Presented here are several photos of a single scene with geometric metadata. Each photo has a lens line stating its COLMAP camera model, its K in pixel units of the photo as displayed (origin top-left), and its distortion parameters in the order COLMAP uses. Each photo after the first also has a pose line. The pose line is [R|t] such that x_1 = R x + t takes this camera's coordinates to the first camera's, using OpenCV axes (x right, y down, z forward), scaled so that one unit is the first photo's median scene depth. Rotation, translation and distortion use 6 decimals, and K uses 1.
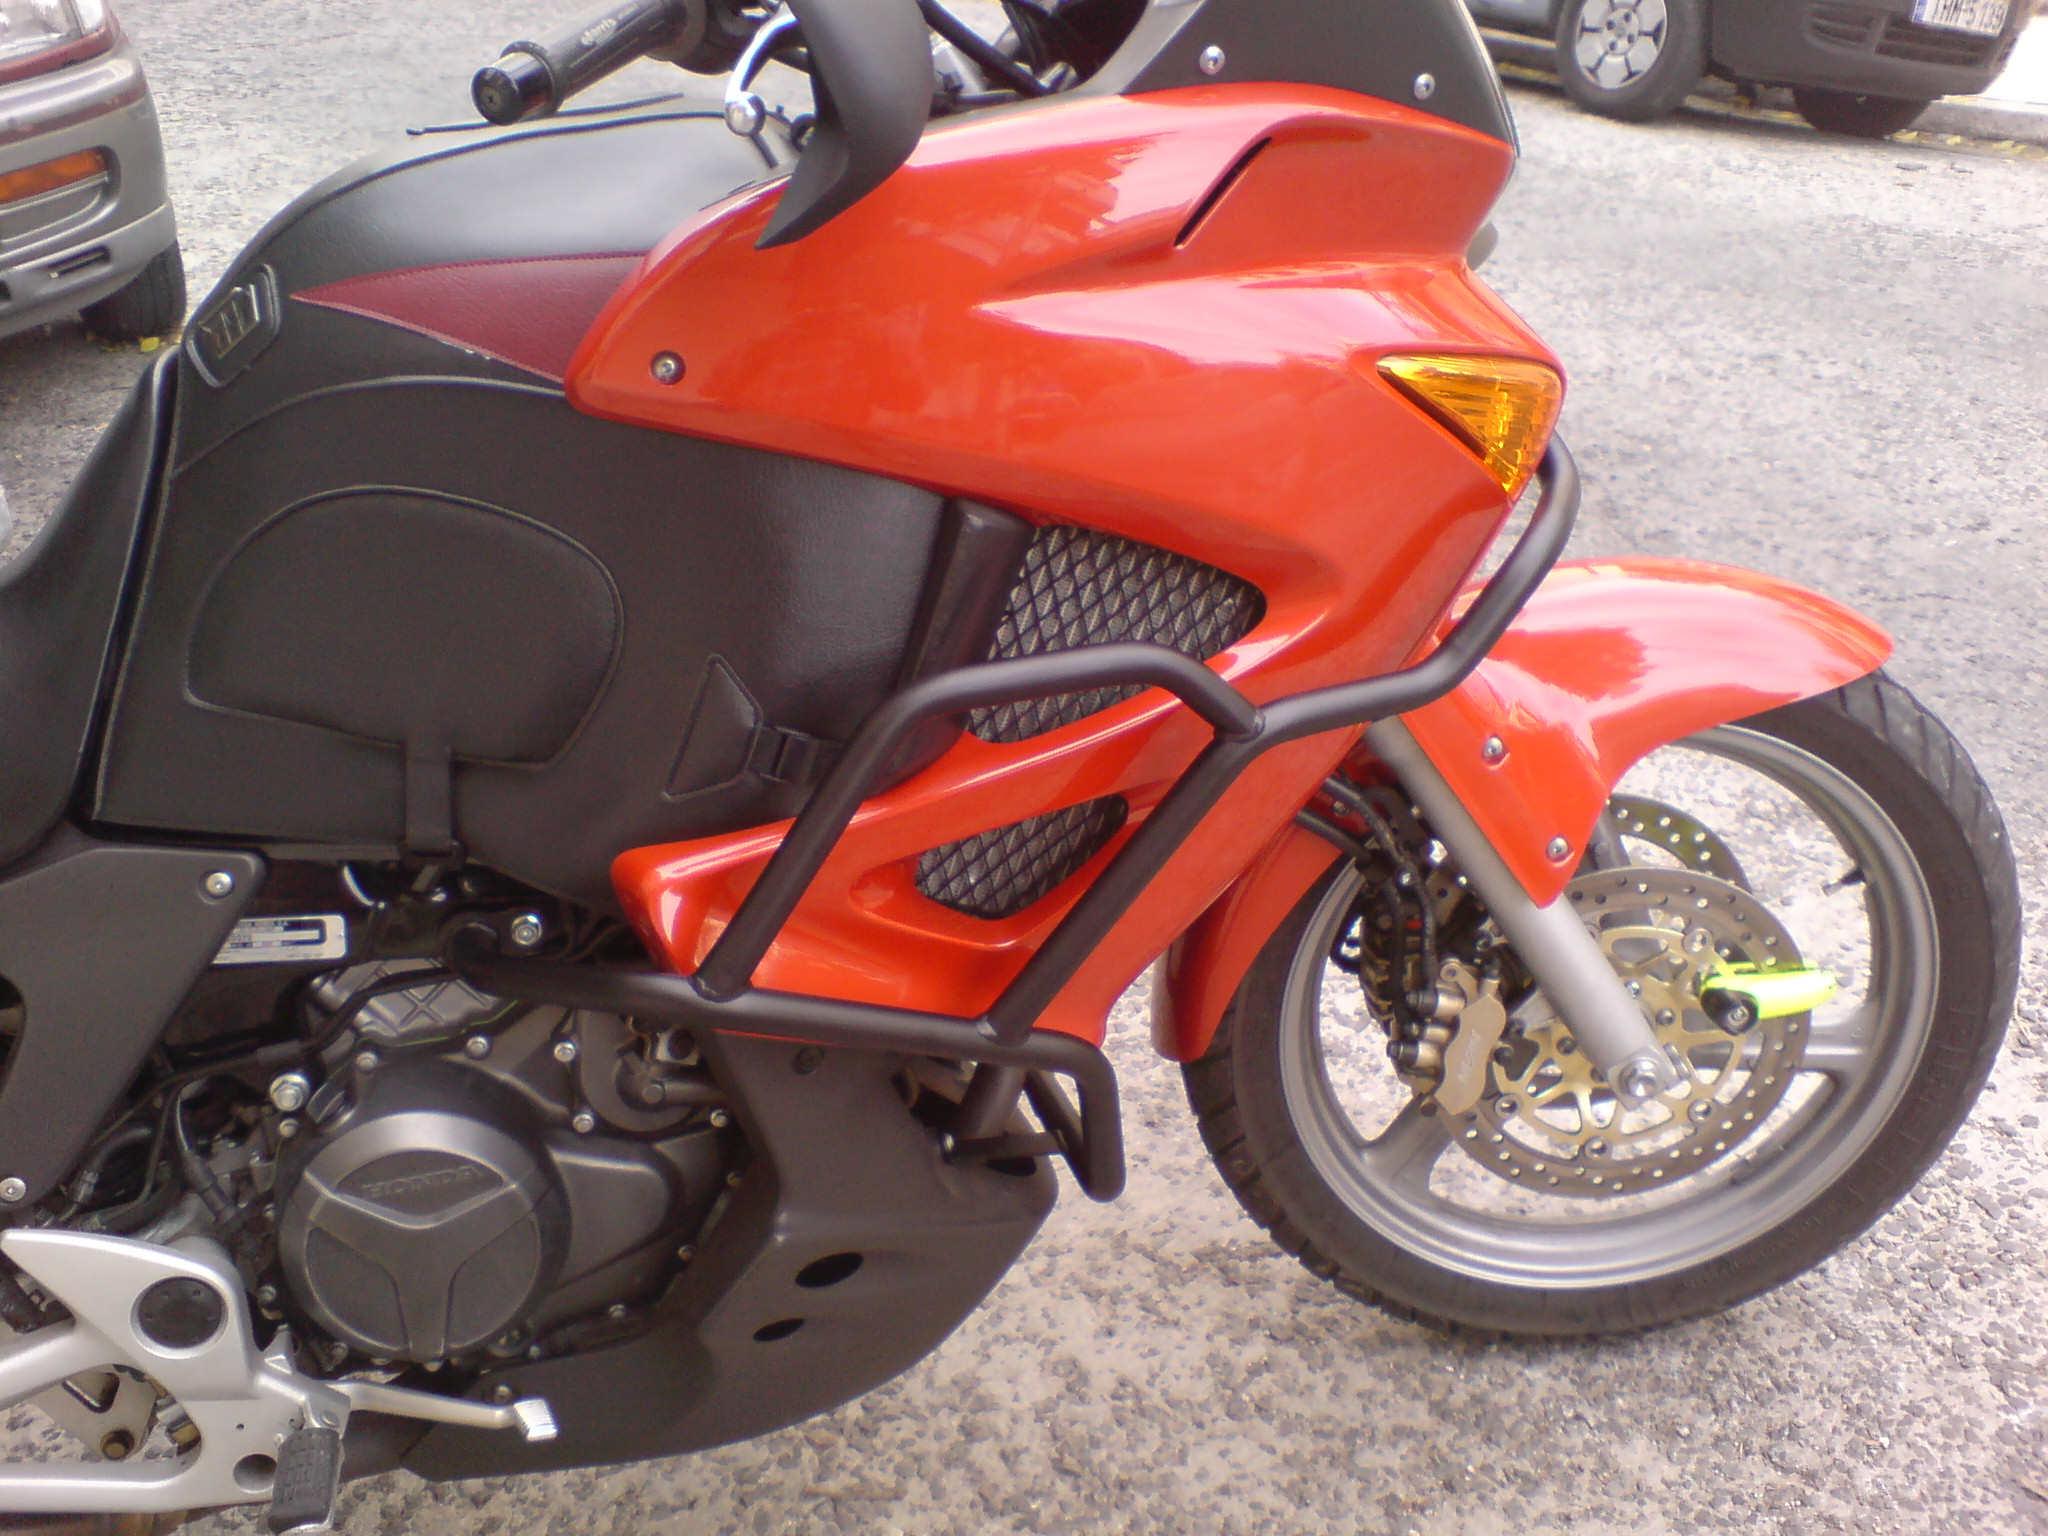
lens RADIAL K [[1777.3, 0, 1024.0], [0, 1777.3, 768.0], [0, 0, 1]] dist [-0.077038, 0.125054]
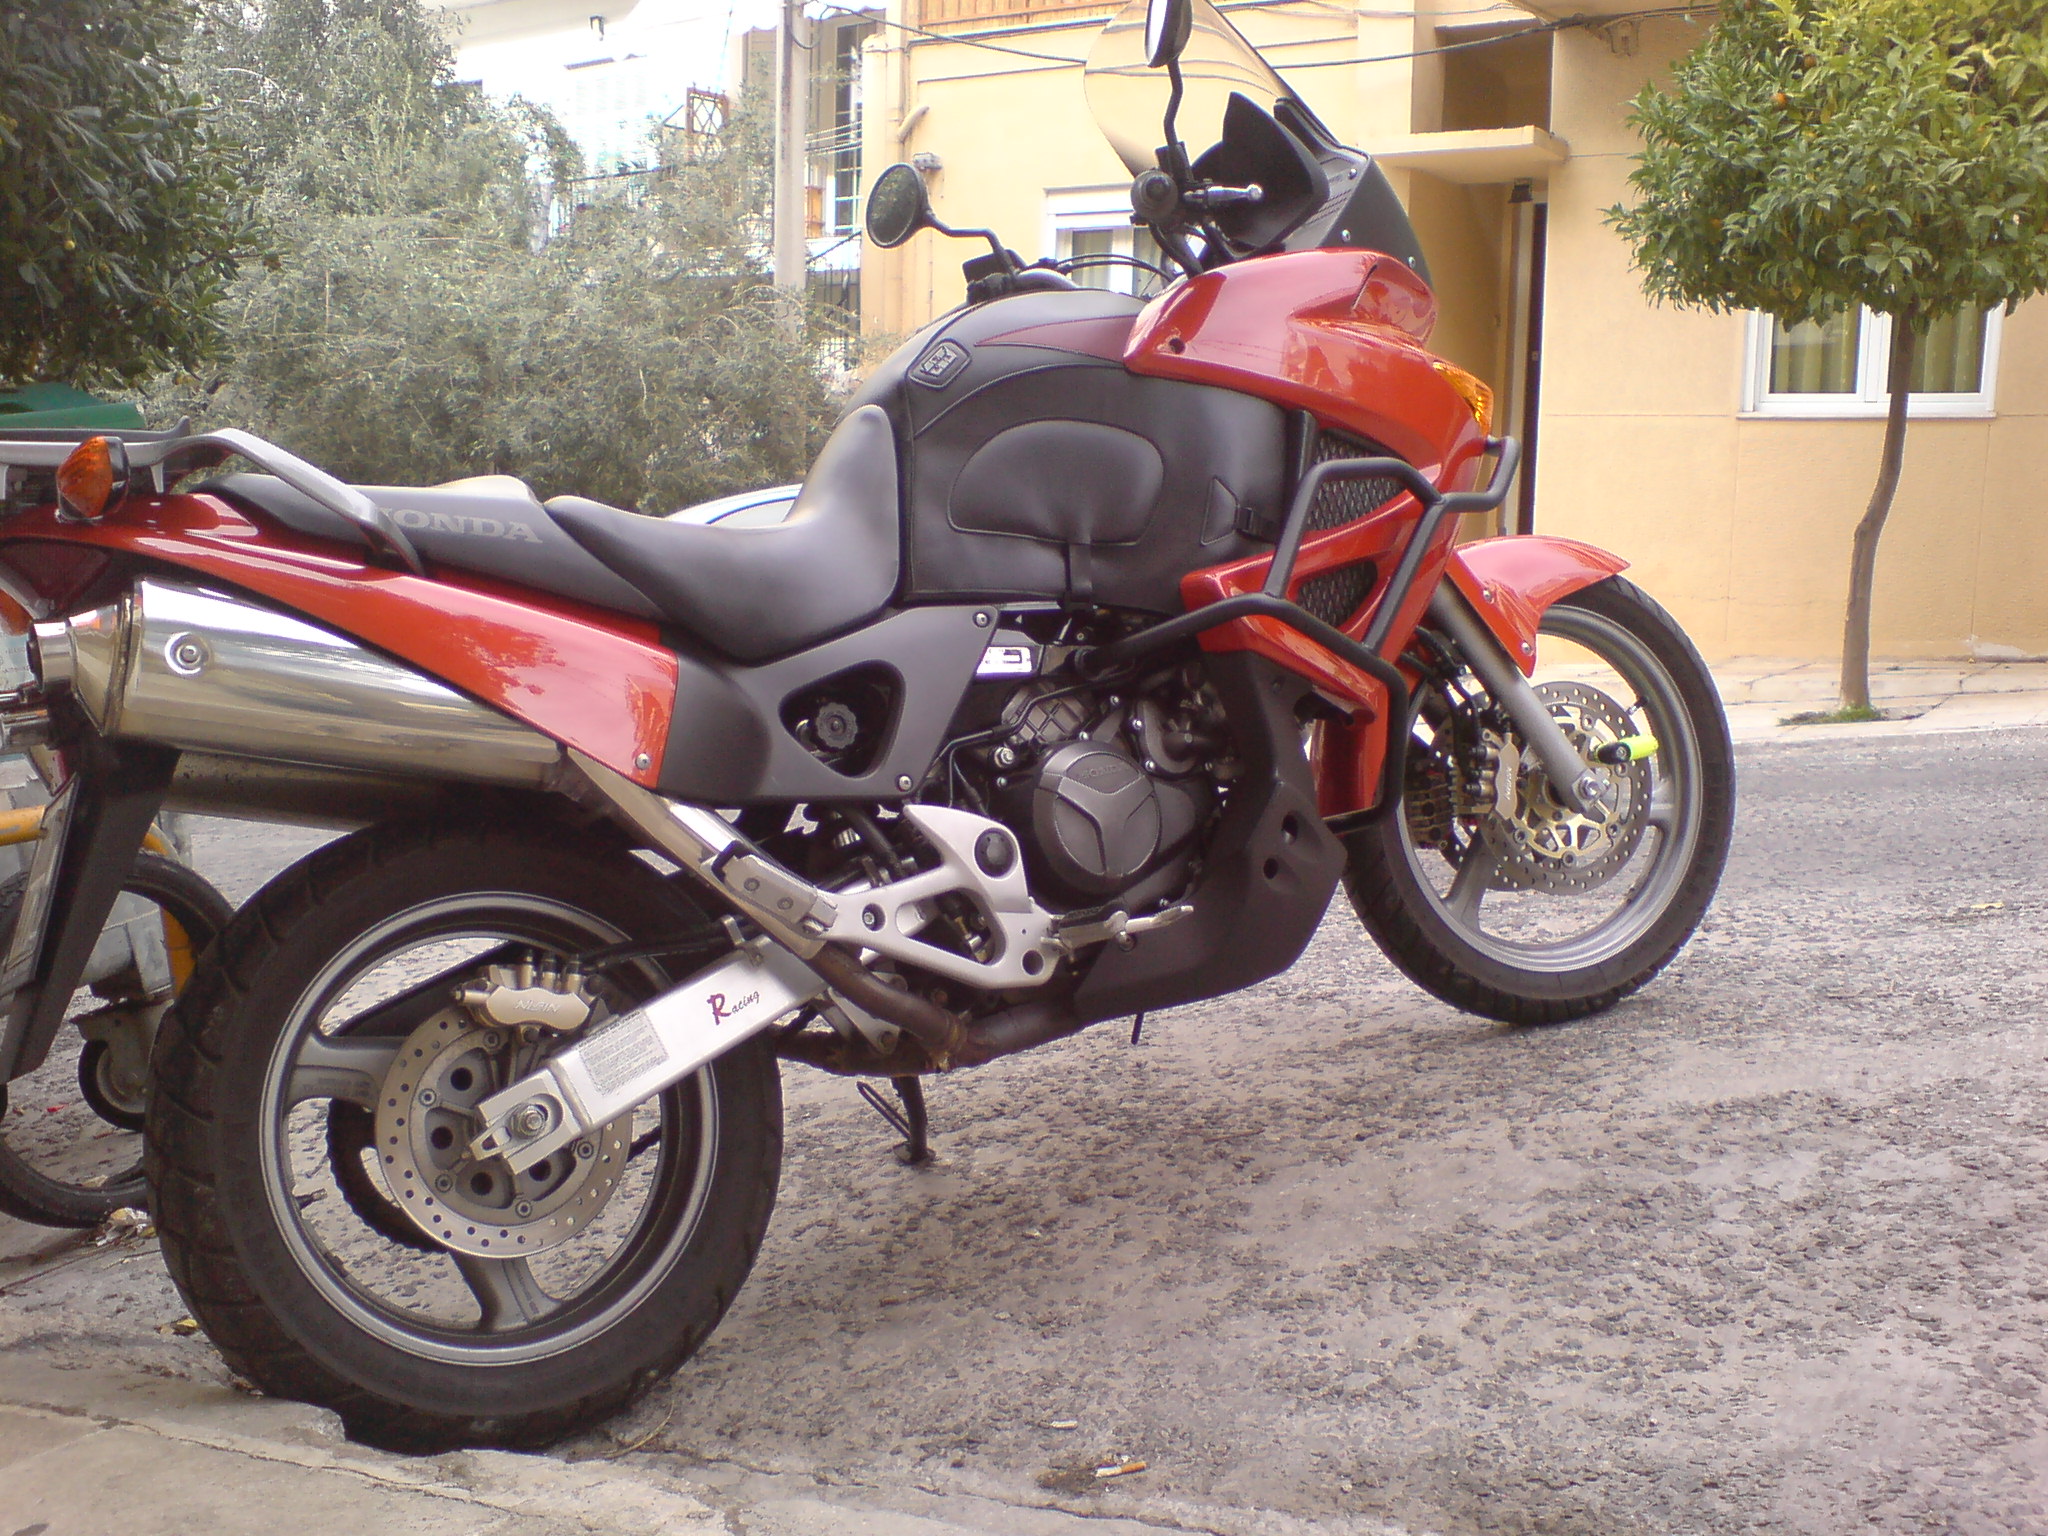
lens RADIAL K [[1777.3, 0, 1024.0], [0, 1777.3, 768.0], [0, 0, 1]] dist [-0.077038, 0.125054]
pose [[0.944366, -0.118080, 0.306967, -0.954898], [0.220950, 0.919123, -0.326182, 0.788187], [-0.243625, 0.375859, 0.894079, -0.612505]]
